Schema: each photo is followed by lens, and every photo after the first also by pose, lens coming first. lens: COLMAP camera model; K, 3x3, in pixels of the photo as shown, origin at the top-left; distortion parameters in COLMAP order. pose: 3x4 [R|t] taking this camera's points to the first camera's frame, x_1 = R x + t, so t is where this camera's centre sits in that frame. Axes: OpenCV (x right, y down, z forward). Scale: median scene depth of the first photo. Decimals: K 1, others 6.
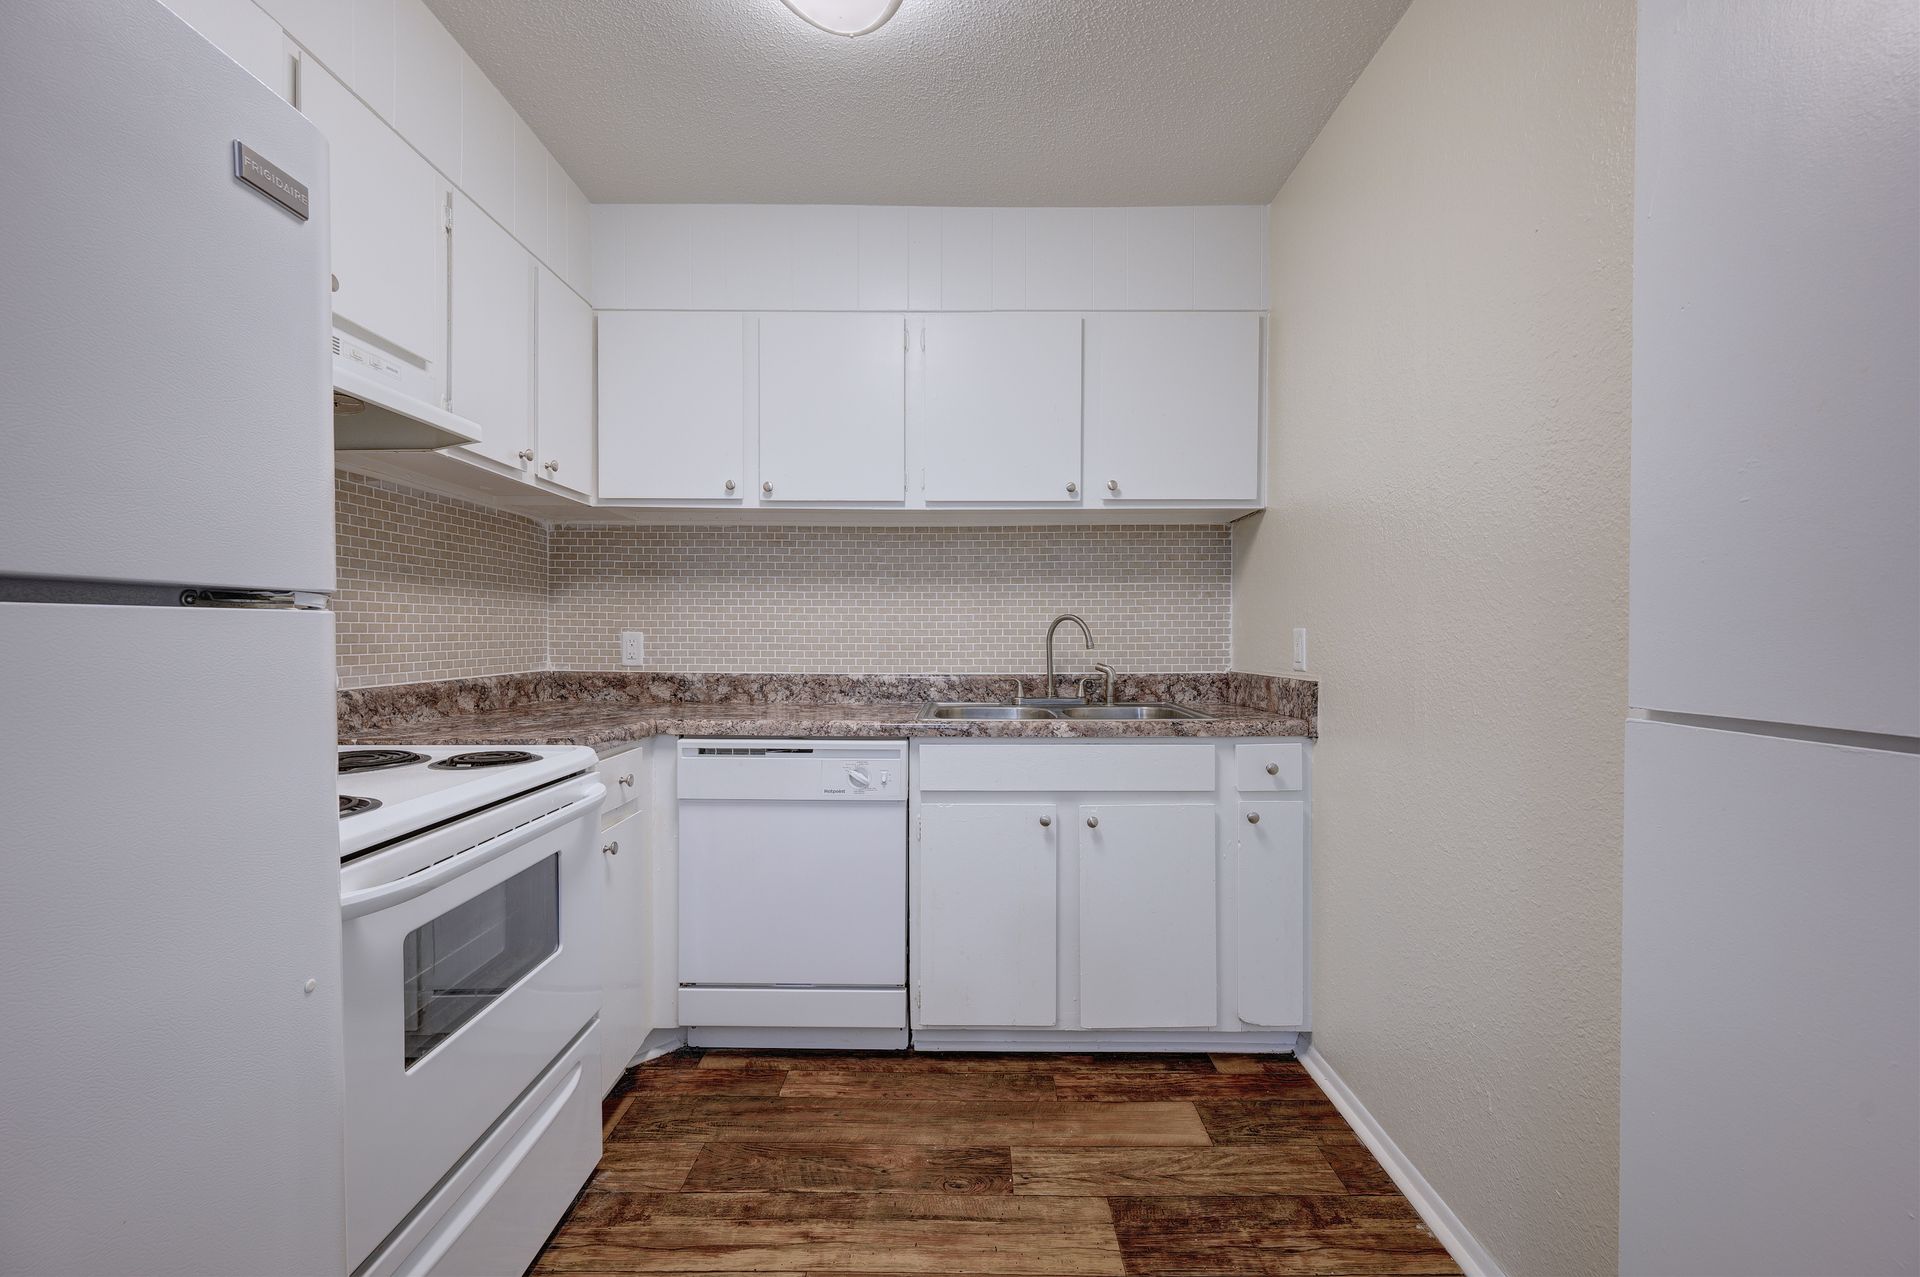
lens RADIAL K [[757.5, 0, 960.0], [0, 757.5, 638.5], [0, 0, 1]] dist [0.001031, 0.000341]
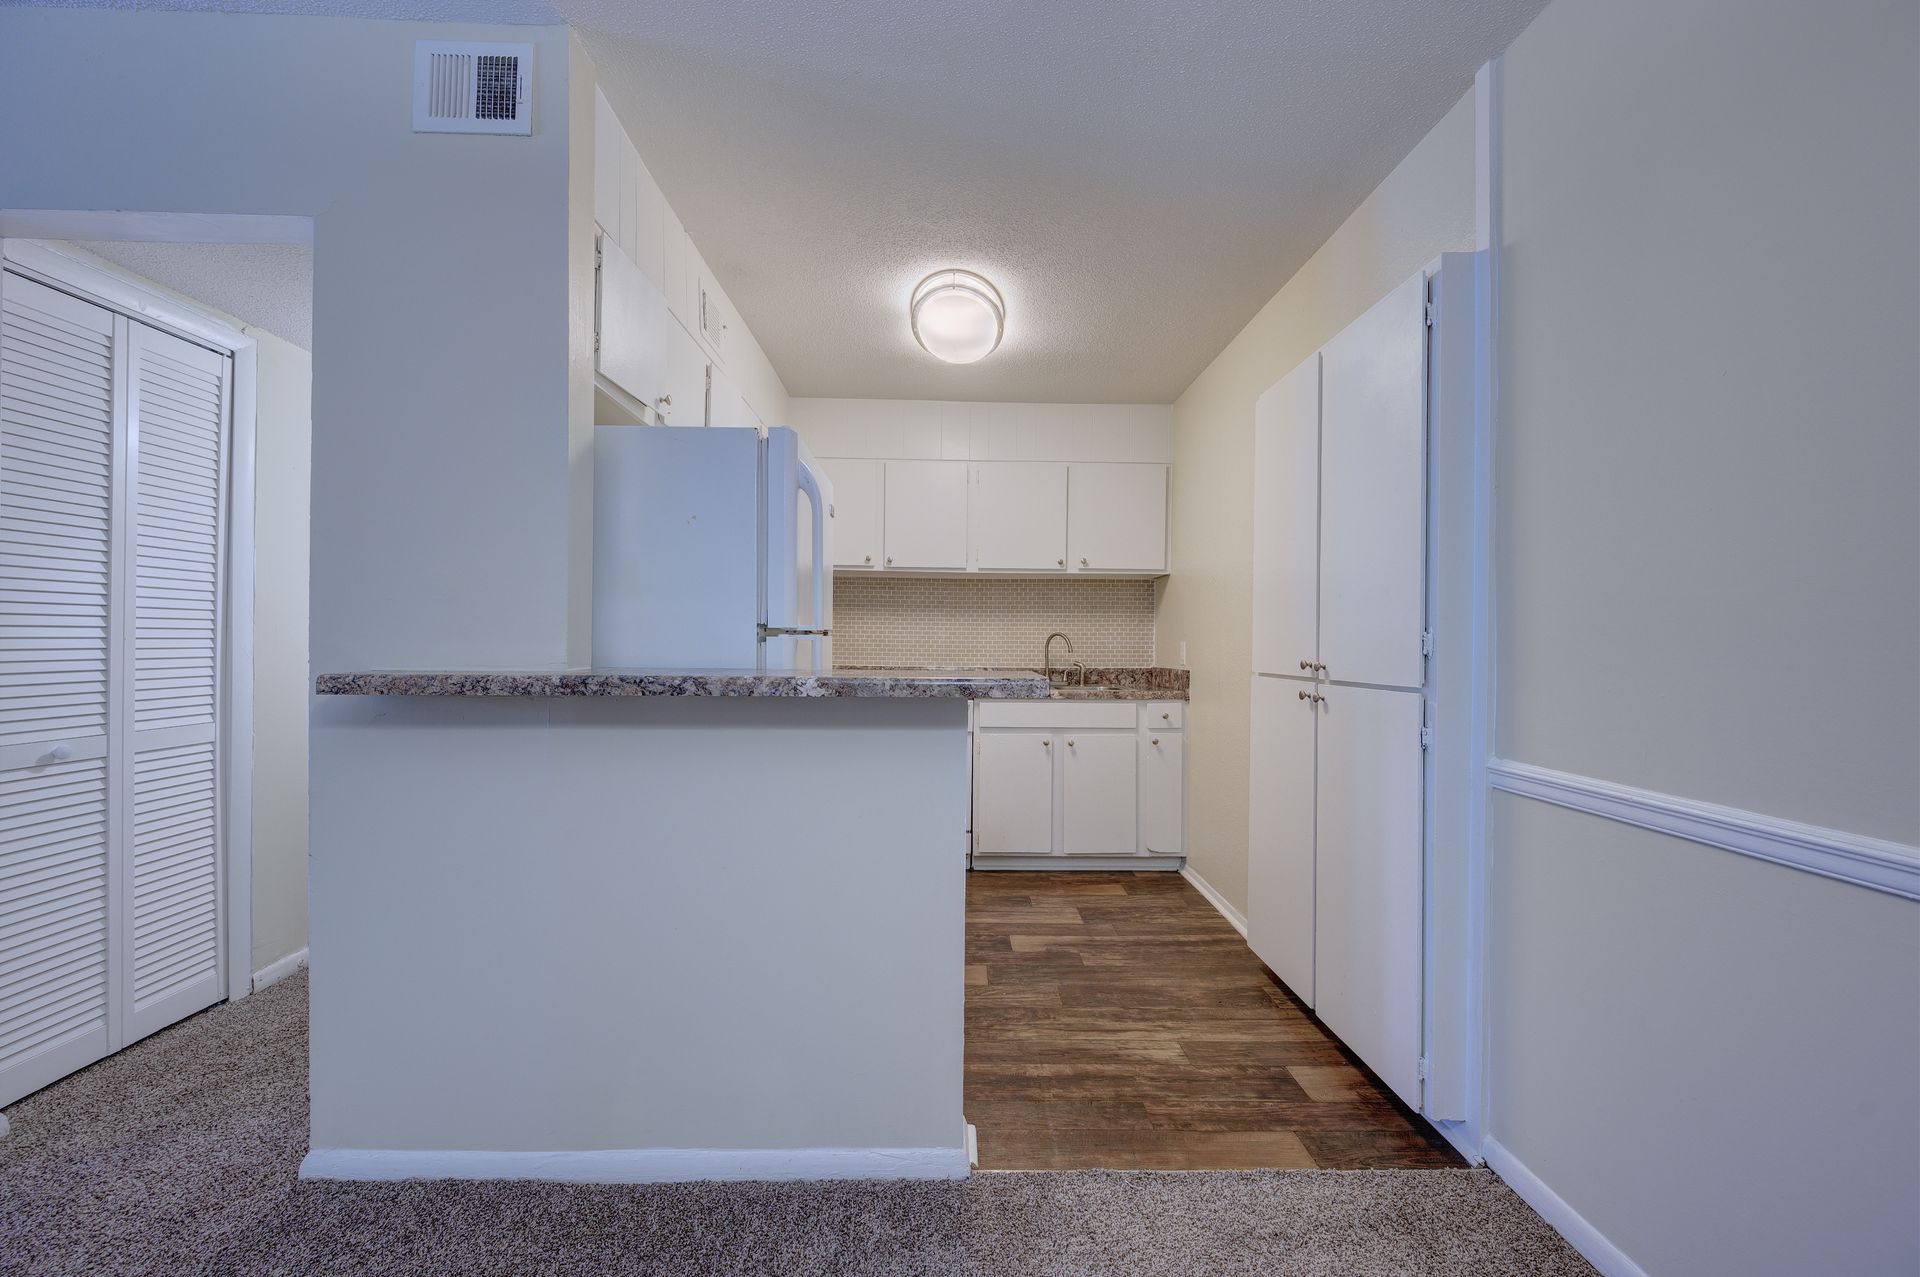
lens RADIAL K [[757.5, 0, 960.0], [0, 757.5, 638.5], [0, 0, 1]] dist [0.001031, 0.000341]
pose [[0.999711, 0.008243, 0.022563, -0.146007], [-0.008039, 0.999926, -0.009135, -0.001213], [-0.022637, 0.008951, 0.999704, -0.879035]]
